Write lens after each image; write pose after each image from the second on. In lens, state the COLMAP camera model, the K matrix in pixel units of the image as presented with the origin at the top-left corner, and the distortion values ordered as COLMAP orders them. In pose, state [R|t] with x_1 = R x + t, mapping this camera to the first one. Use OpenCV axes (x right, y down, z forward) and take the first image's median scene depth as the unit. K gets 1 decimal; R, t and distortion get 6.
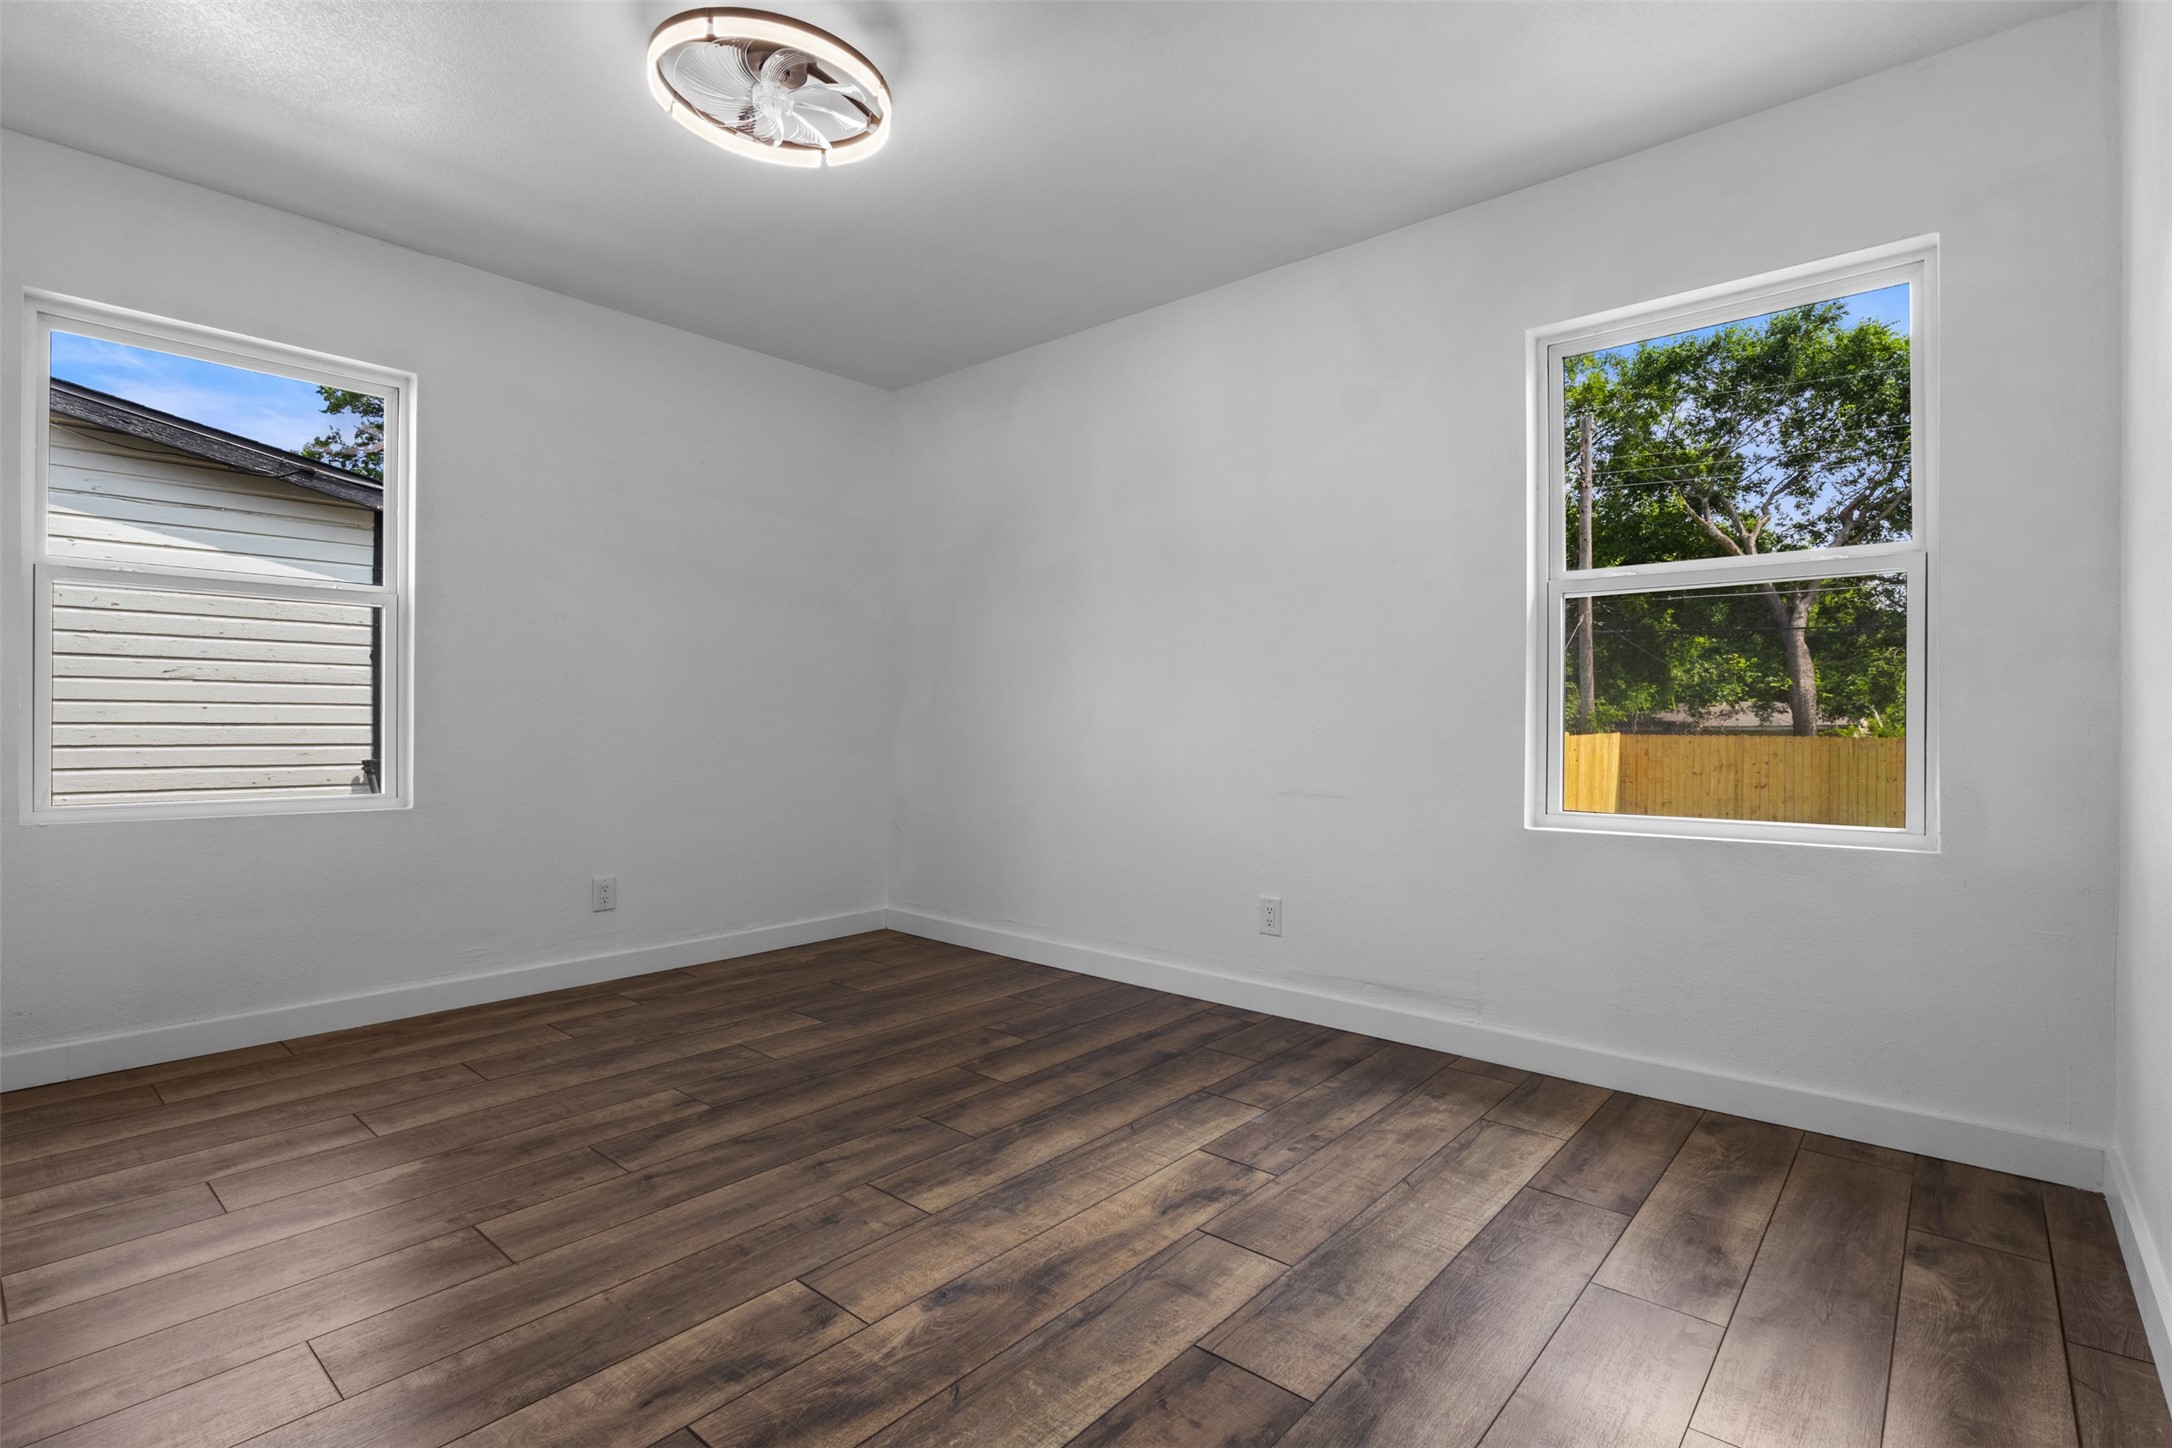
lens RADIAL K [[1032.7, 0, 1086.0], [0, 1032.7, 724.0], [0, 0, 1]] dist [0.000012, 0.000296]
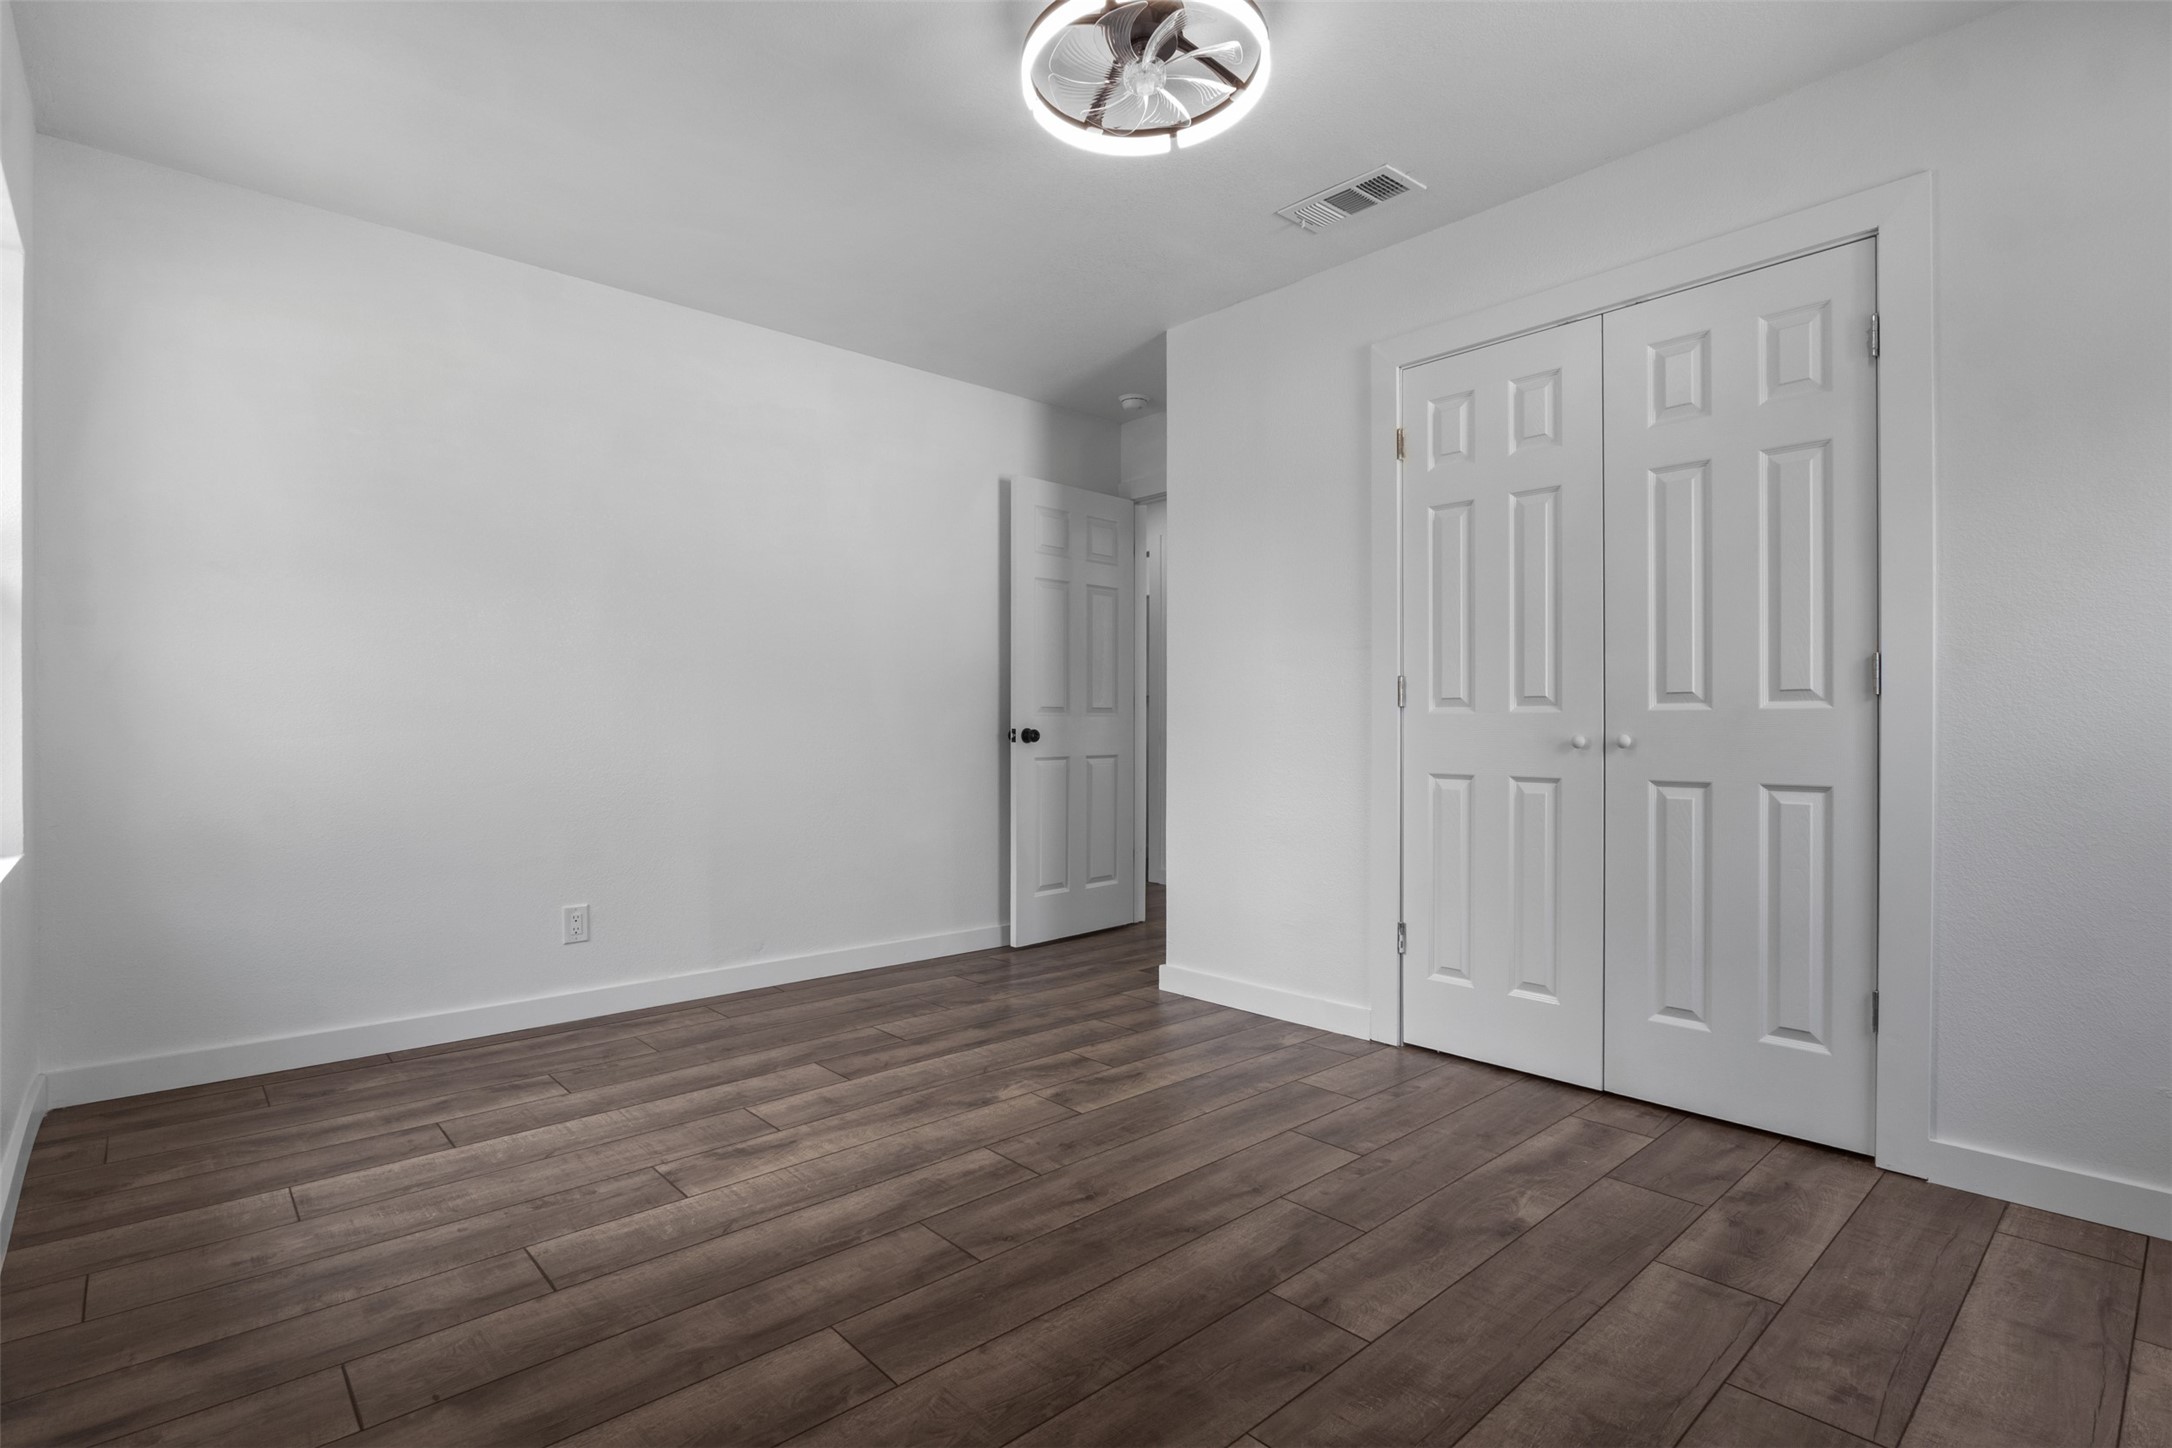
lens RADIAL K [[1032.7, 0, 1086.0], [0, 1032.7, 724.0], [0, 0, 1]] dist [0.000012, 0.000296]
pose [[-0.992526, -0.004410, 0.121953, -0.373925], [-0.004193, 0.999989, 0.002037, -0.012849], [-0.121961, 0.001510, -0.992534, 1.979007]]
